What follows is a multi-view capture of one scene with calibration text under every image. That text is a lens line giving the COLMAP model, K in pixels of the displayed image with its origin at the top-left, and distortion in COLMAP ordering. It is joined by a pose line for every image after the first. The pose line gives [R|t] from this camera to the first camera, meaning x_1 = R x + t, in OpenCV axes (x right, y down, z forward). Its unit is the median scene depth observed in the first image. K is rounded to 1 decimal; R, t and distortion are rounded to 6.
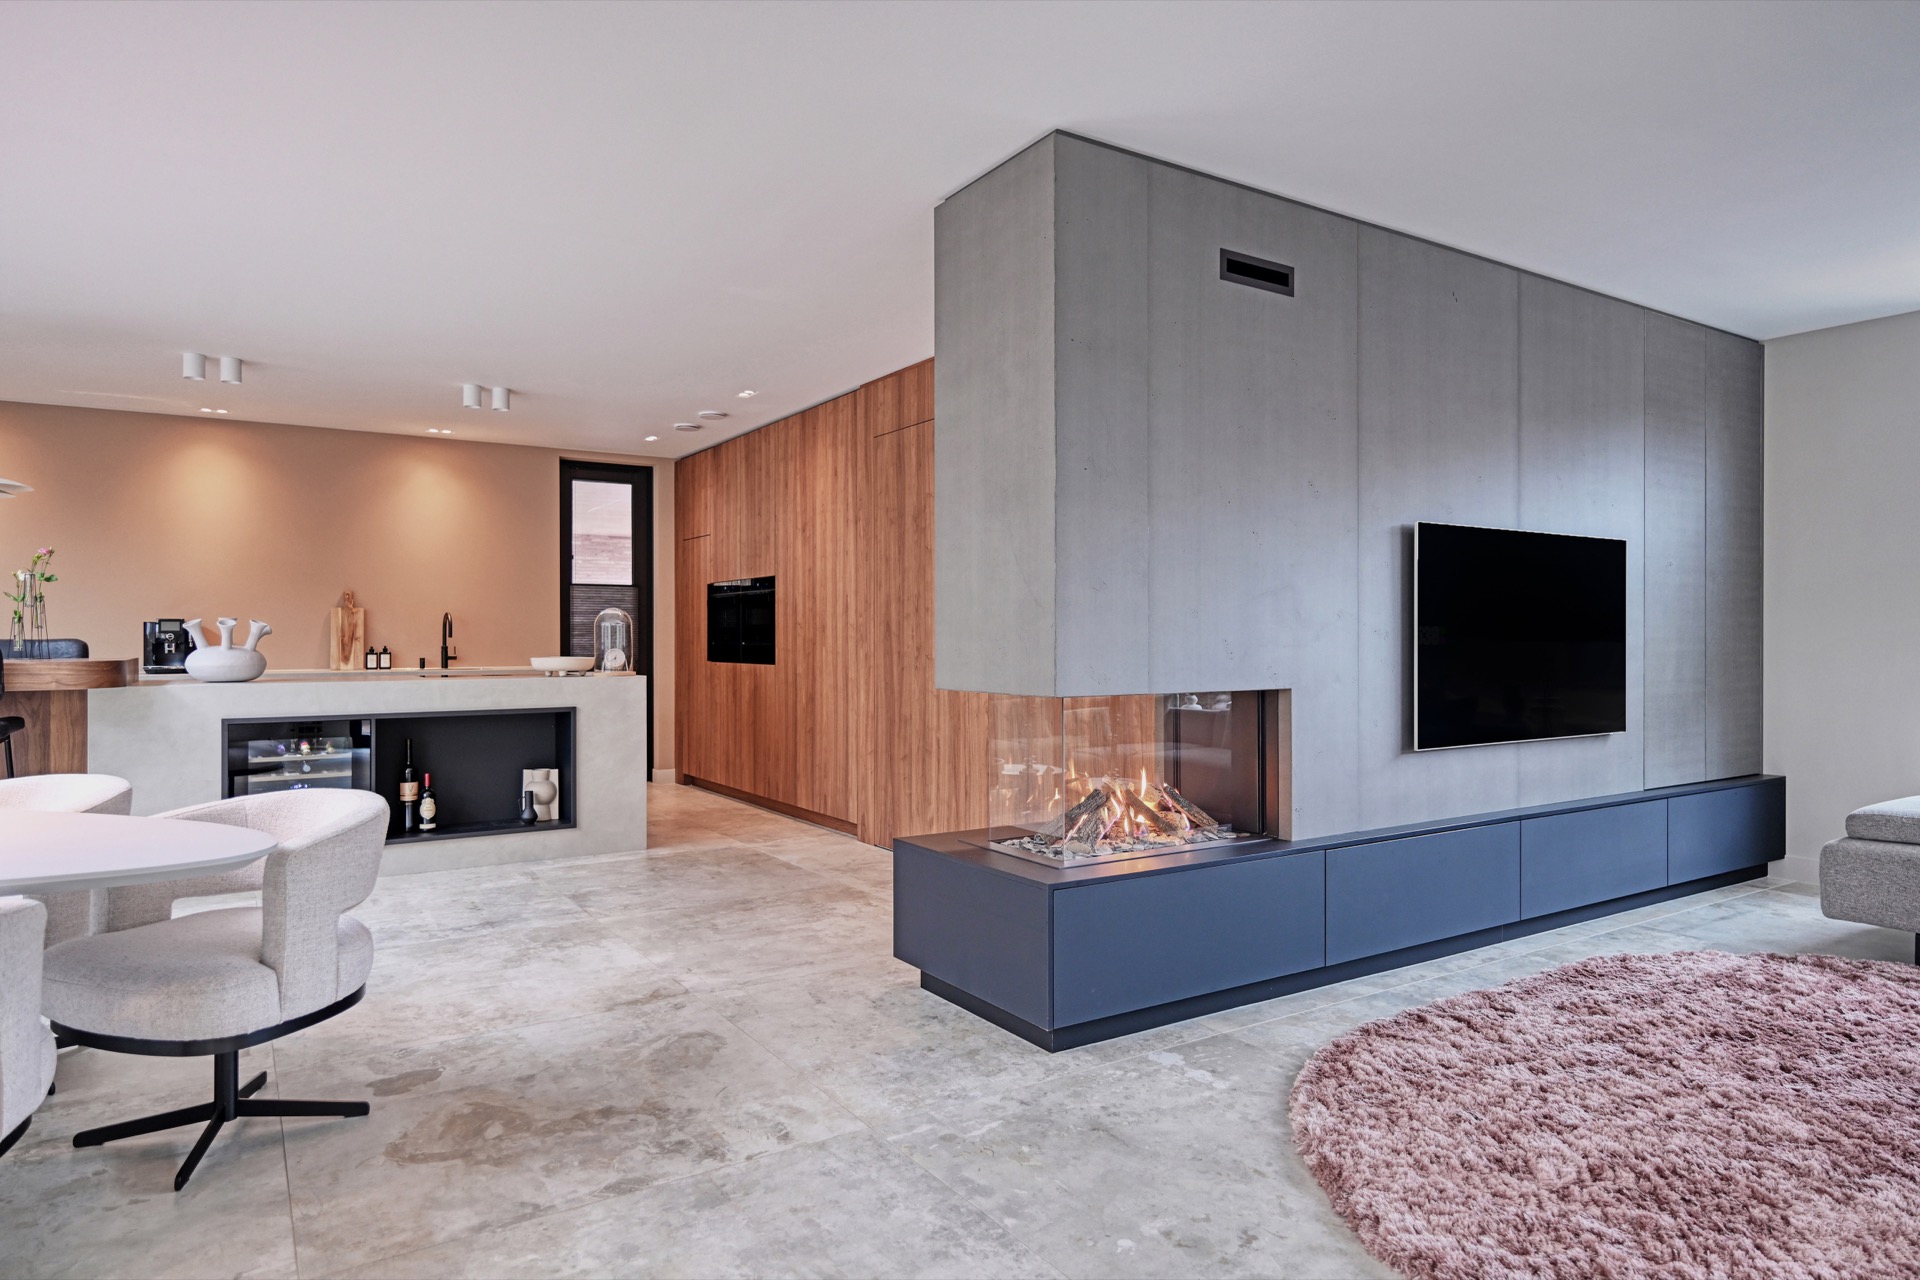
lens RADIAL K [[1094.3, 0, 961.6], [0, 1094.3, 643.5], [0, 0, 1]] dist [0.006571, -0.000041]
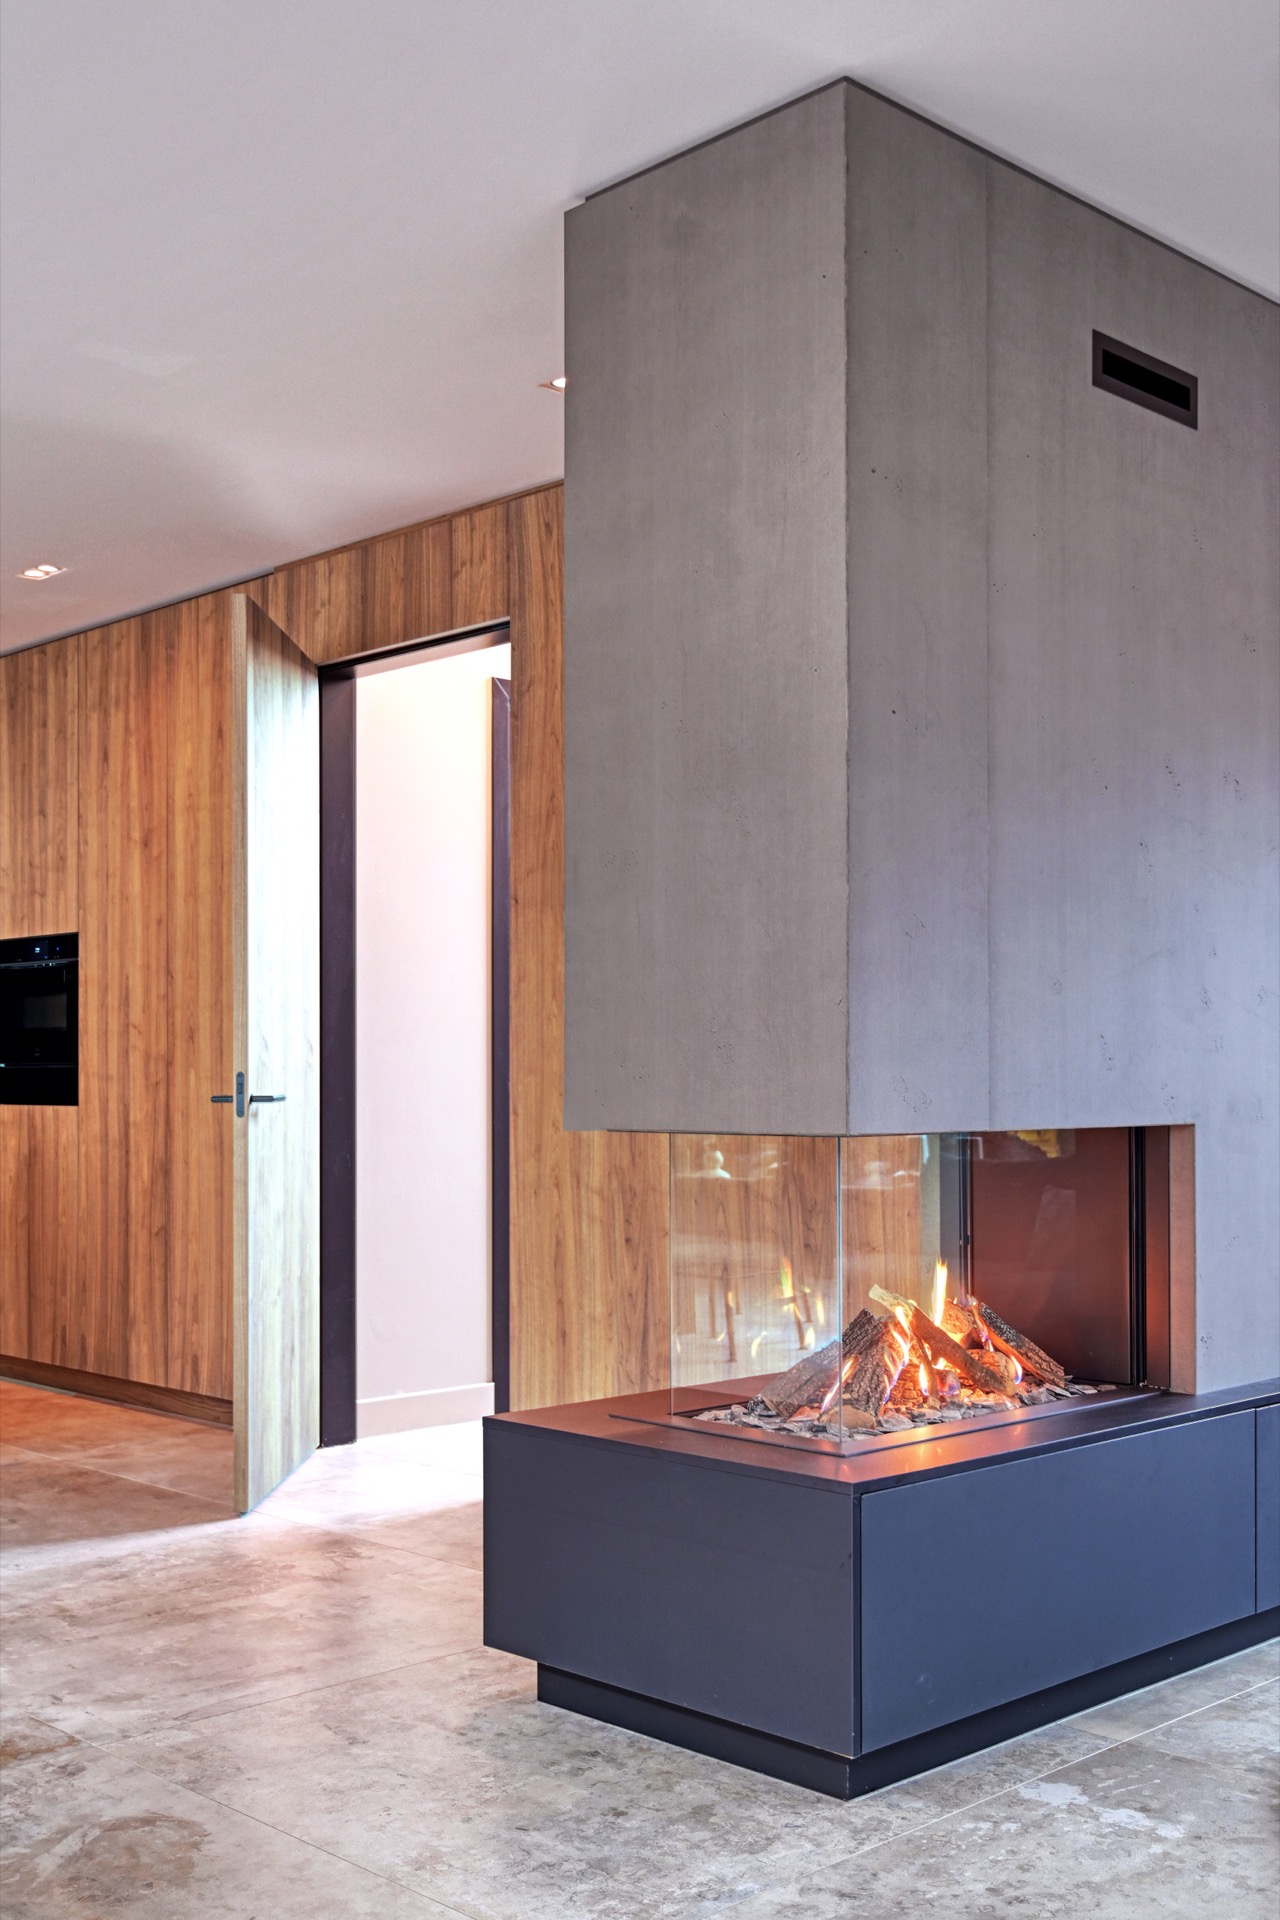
lens RADIAL K [[1986.1, 0, 727.1], [0, 1986.1, 1079.1], [0, 0, 1]] dist [-0.000958, 0.000000]
pose [[0.976794, -0.001152, 0.214178, -0.153411], [0.001717, 0.999996, -0.002450, 0.020292], [-0.214174, 0.002761, 0.976792, 0.054981]]
